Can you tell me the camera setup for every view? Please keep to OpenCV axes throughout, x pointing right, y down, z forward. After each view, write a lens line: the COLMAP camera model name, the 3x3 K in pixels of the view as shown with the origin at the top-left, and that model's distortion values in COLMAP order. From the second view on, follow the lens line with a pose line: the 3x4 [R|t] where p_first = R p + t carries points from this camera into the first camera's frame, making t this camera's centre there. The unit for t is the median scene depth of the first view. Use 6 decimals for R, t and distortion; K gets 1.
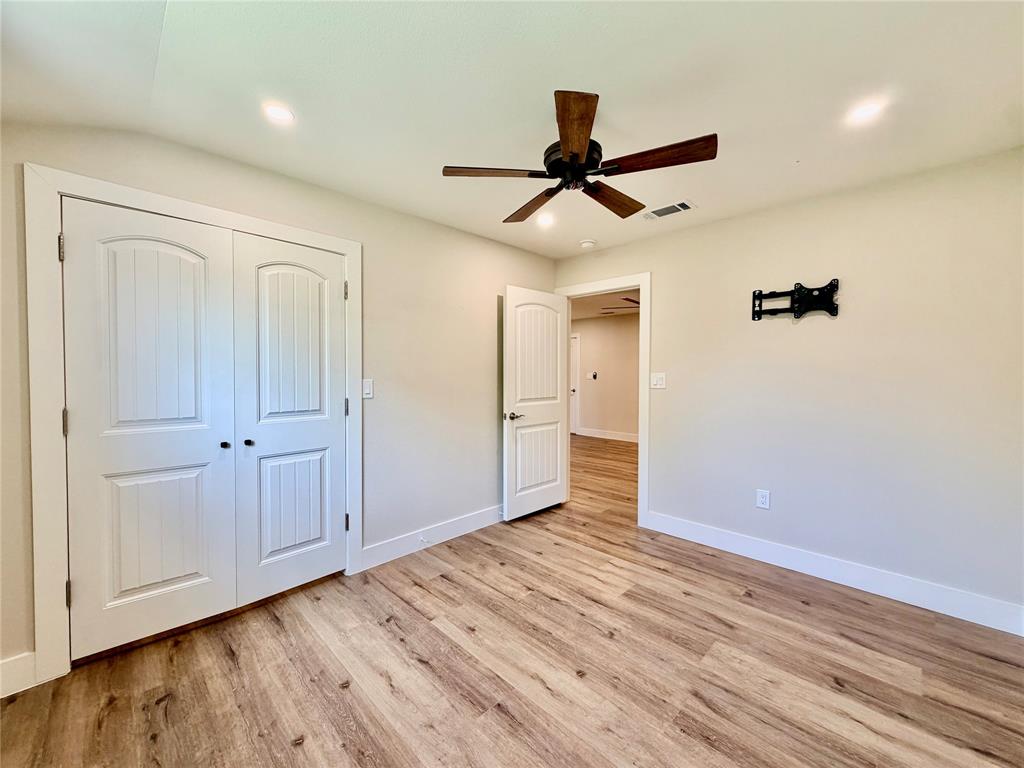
lens RADIAL K [[407.3, 0, 510.7], [0, 407.3, 379.5], [0, 0, 1]] dist [0.001167, 0.000340]
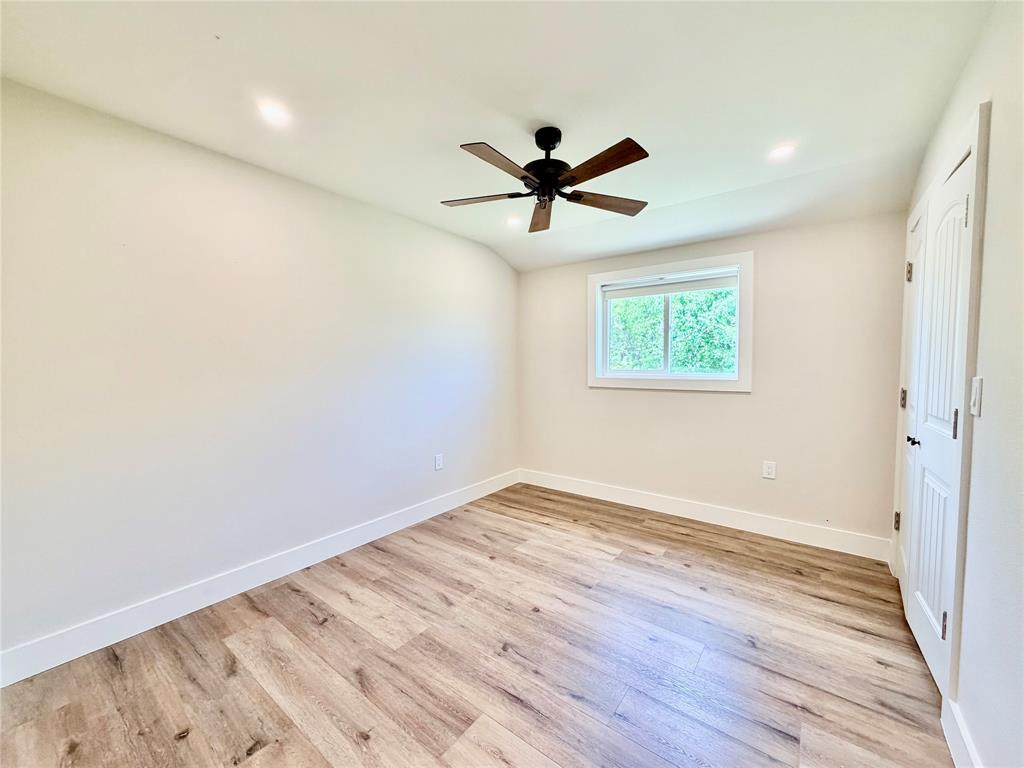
lens RADIAL K [[407.3, 0, 512.3], [0, 407.3, 382.5], [0, 0, 1]] dist [0.001167, 0.000340]
pose [[-0.990698, 0.005900, -0.135950, 0.377084], [-0.003274, 0.997737, 0.067153, -0.035017], [0.136038, 0.066973, -0.988437, 2.006494]]
